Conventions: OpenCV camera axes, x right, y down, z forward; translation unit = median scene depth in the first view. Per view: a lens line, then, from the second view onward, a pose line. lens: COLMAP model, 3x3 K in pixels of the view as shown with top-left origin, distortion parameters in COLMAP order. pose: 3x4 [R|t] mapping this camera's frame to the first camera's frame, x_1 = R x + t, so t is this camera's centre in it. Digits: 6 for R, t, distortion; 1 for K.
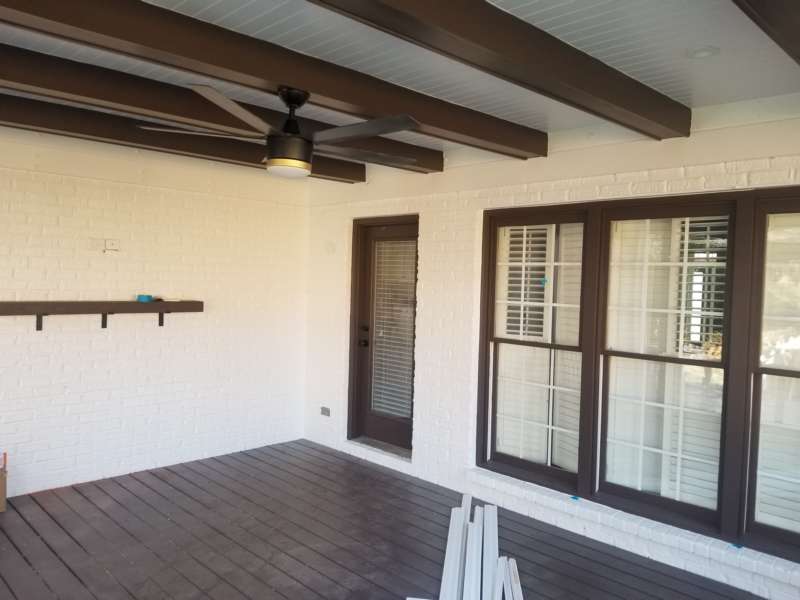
lens RADIAL K [[617.5, 0, 398.5], [0, 617.5, 283.6], [0, 0, 1]] dist [0.069302, -0.091404]
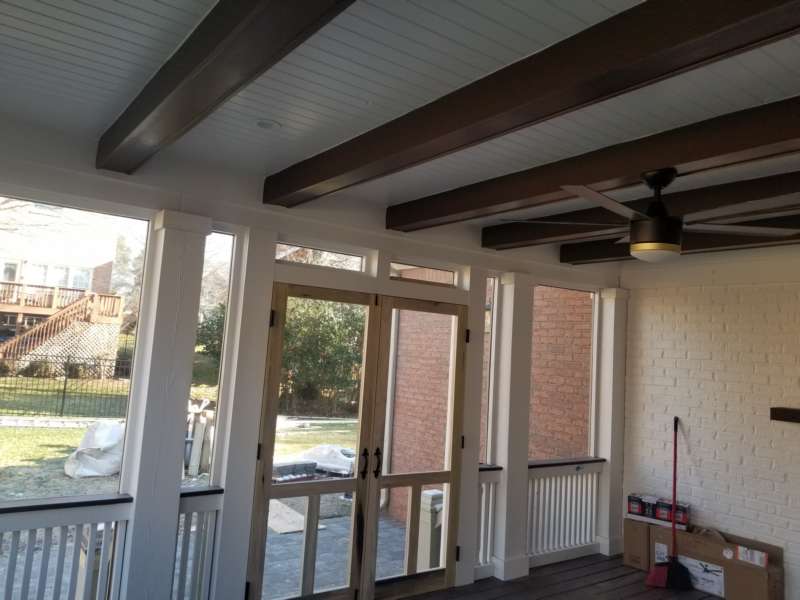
lens RADIAL K [[617.5, 0, 398.5], [0, 617.5, 283.6], [0, 0, 1]] dist [0.069302, -0.091404]
pose [[-0.136212, -0.144809, -0.980039, 0.807037], [-0.075862, 0.987879, -0.135423, 0.022652], [0.987771, 0.055901, -0.145547, 0.749835]]
